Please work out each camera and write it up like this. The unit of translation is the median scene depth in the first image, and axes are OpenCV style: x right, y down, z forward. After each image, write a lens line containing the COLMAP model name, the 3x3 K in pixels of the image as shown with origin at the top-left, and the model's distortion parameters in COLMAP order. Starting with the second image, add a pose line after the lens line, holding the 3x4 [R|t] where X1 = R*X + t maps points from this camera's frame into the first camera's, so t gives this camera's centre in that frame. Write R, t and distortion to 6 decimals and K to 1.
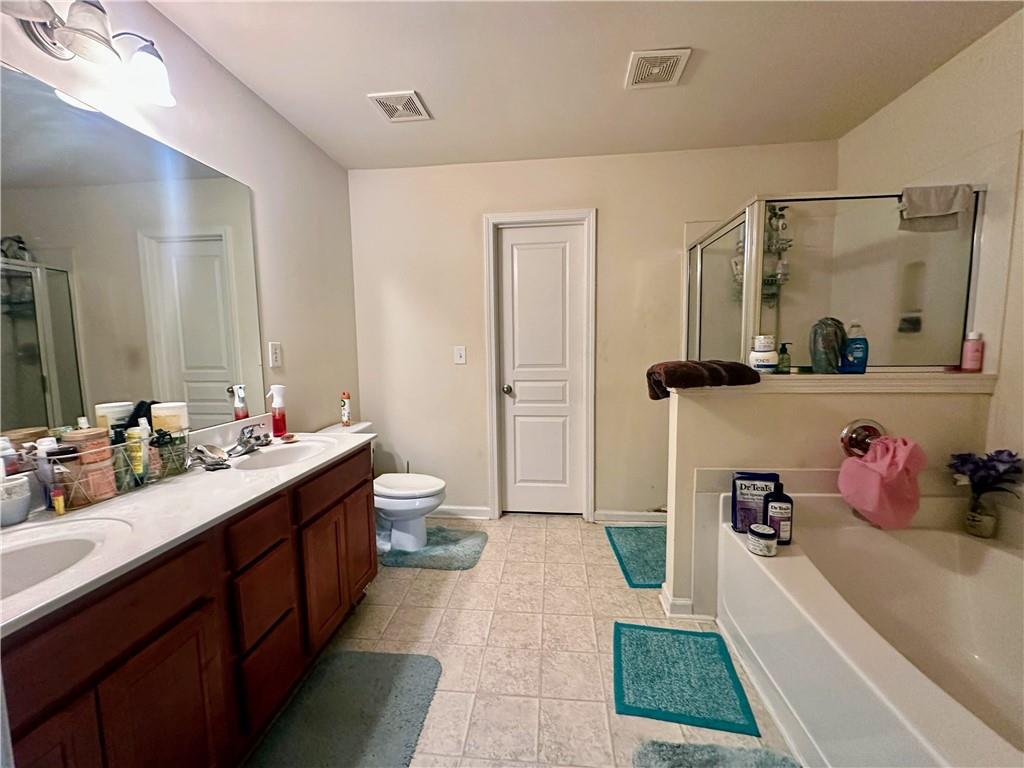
lens RADIAL K [[408.9, 0, 514.2], [0, 408.9, 382.6], [0, 0, 1]] dist [-0.001121, 0.000965]
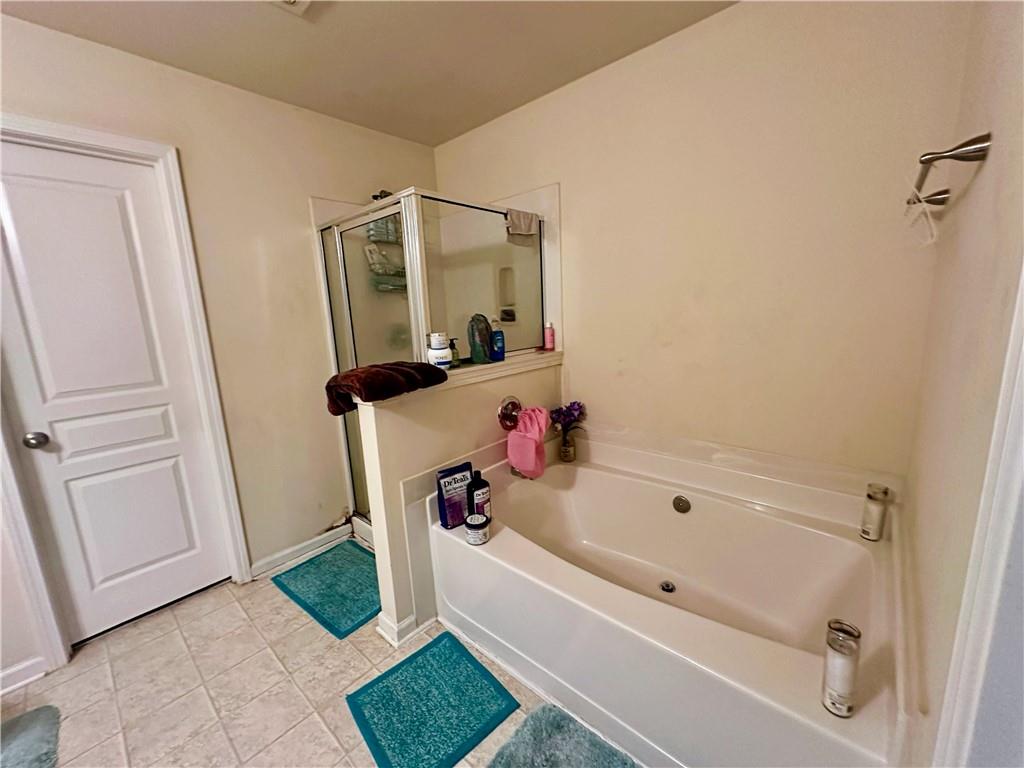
lens RADIAL K [[408.9, 0, 510.6], [0, 408.9, 384.3], [0, 0, 1]] dist [-0.001121, 0.000965]
pose [[0.591395, -0.158477, 0.790656, -0.106739], [0.111716, 0.987145, 0.114300, -0.085051], [-0.798606, 0.020732, 0.601497, 0.247302]]
